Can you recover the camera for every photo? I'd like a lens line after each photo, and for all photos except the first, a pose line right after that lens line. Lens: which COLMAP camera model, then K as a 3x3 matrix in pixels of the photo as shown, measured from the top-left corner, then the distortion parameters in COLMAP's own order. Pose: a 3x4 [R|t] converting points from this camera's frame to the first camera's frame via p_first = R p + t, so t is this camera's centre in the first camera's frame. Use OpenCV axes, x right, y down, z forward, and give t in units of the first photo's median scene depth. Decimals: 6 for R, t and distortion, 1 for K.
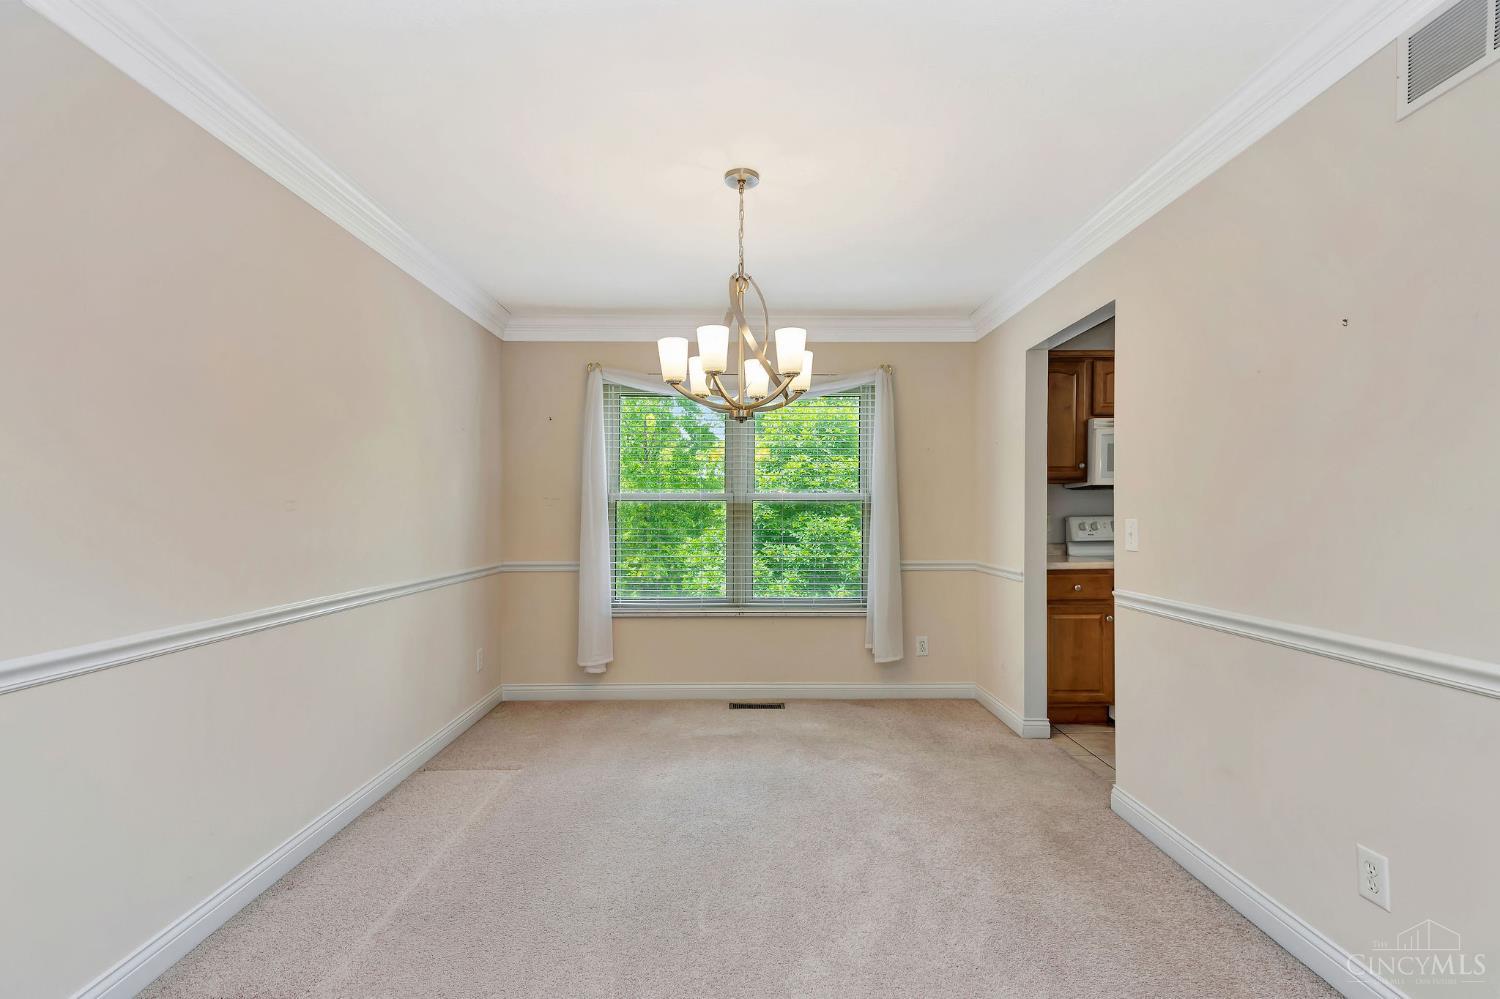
lens RADIAL K [[656.9, 0, 729.2], [0, 656.9, 502.4], [0, 0, 1]] dist [0.001442, 0.000030]
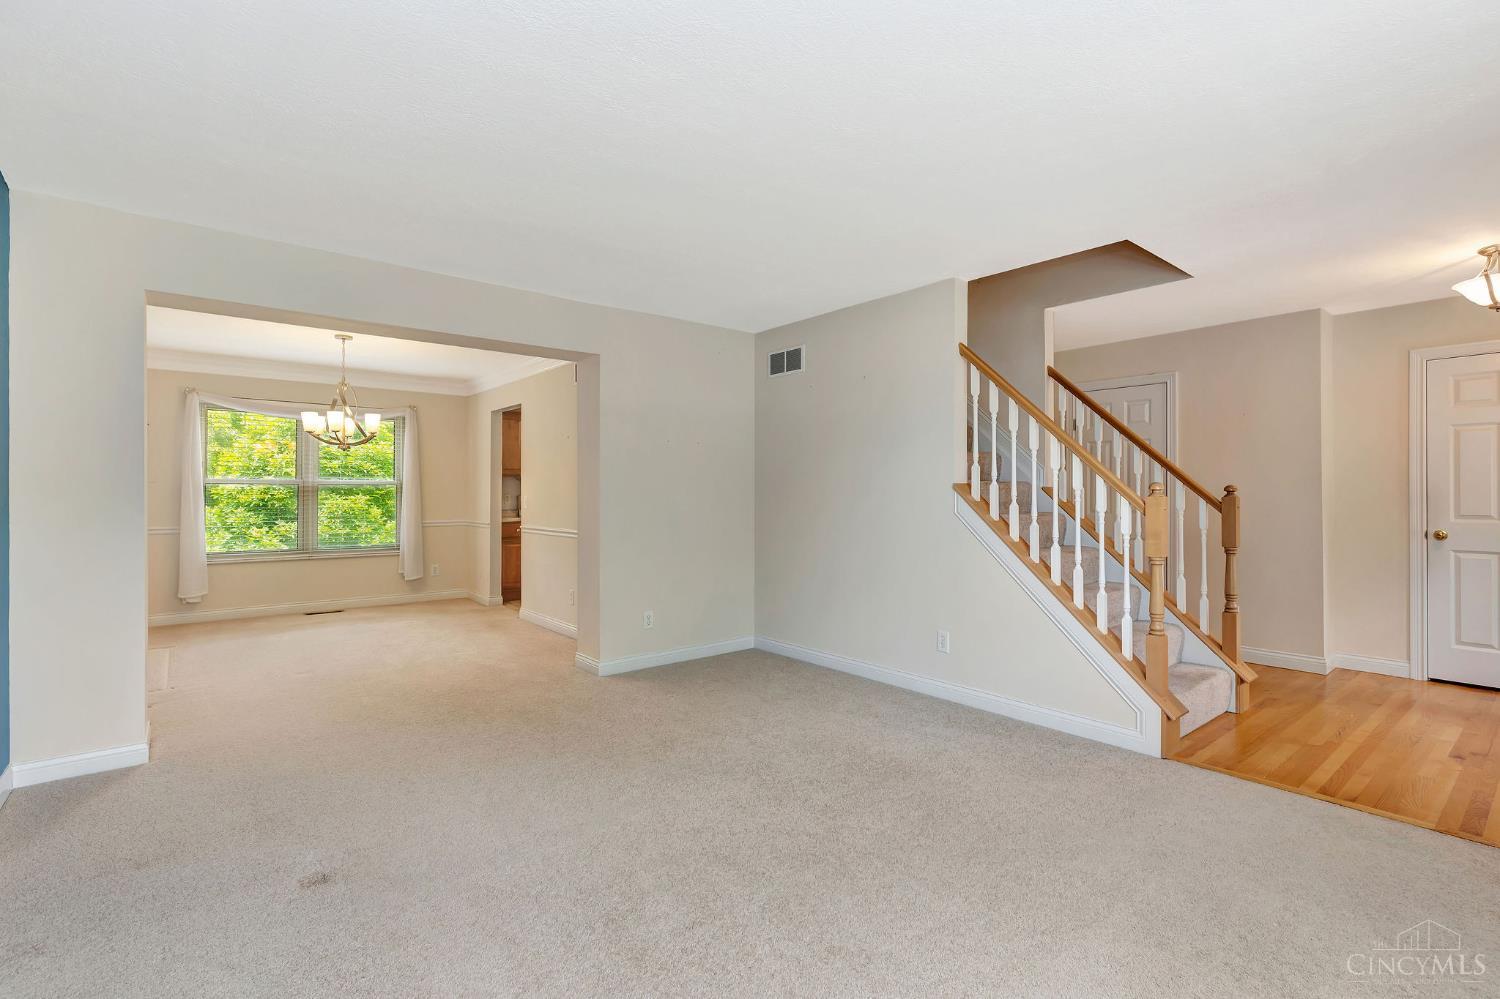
lens RADIAL K [[686.3, 0, 756.0], [0, 686.3, 501.3], [0, 0, 1]] dist [0.011764, 0.000047]
pose [[0.753955, -0.004020, 0.656914, -0.267866], [-0.014323, 0.999643, 0.022555, -0.015288], [-0.656770, -0.026415, 0.753628, -0.953658]]
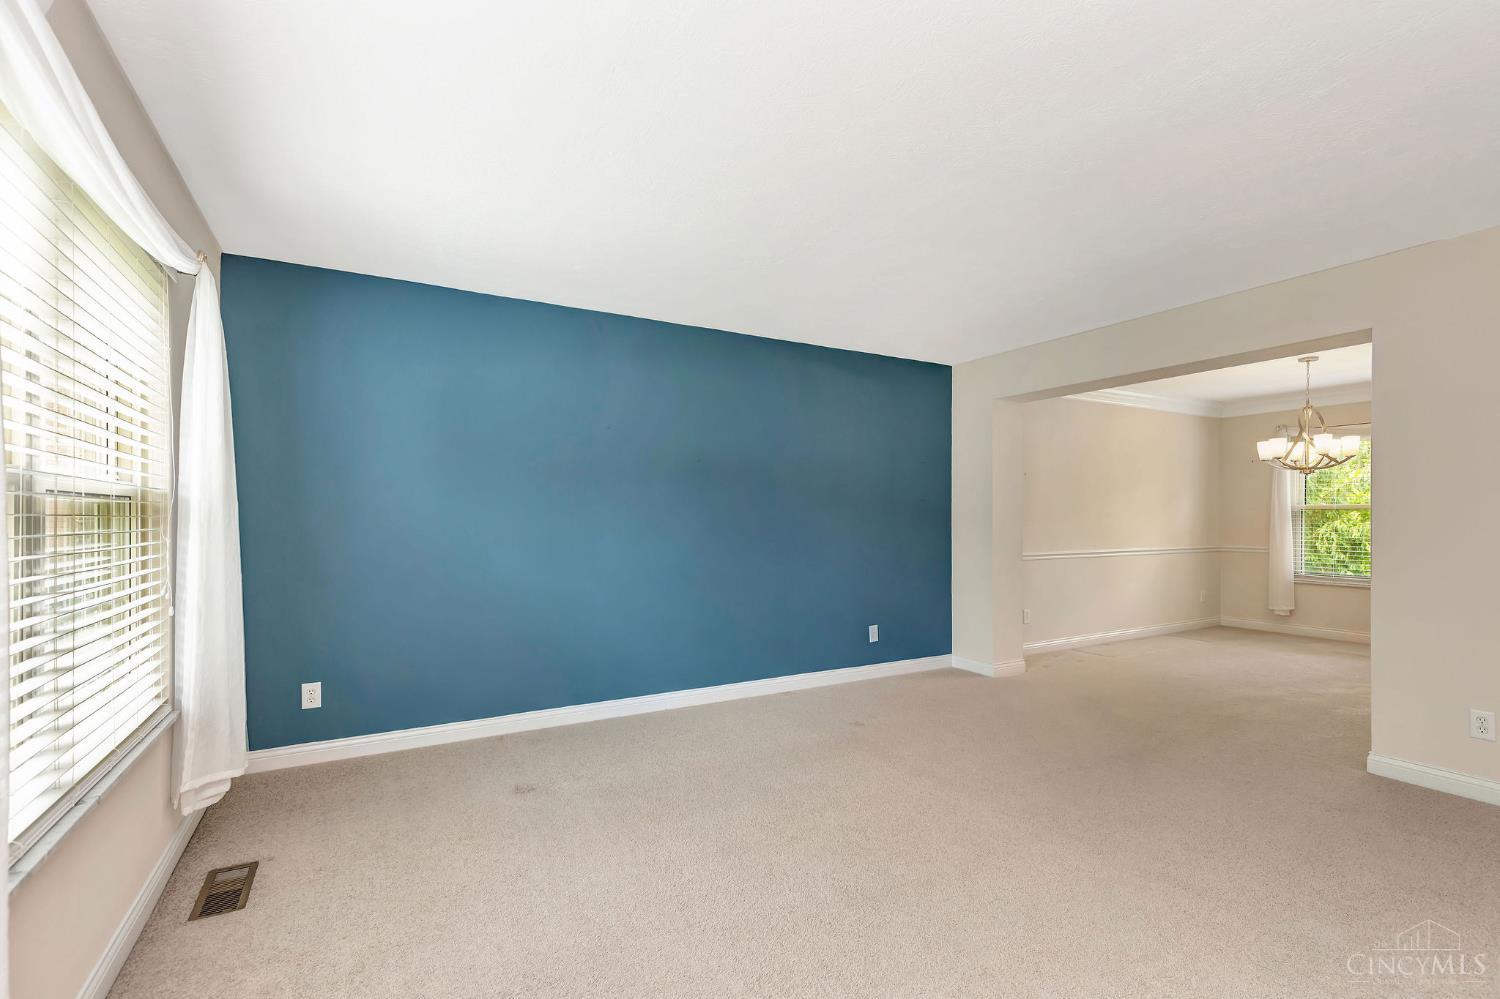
lens RADIAL K [[675.7, 0, 753.9], [0, 675.7, 506.7], [0, 0, 1]] dist [0.002795, 0.000067]
pose [[0.507332, -0.013245, -0.861649, 0.581479], [0.016282, 0.999851, -0.005783, -0.020866], [0.861597, -0.011095, 0.507472, -0.976016]]
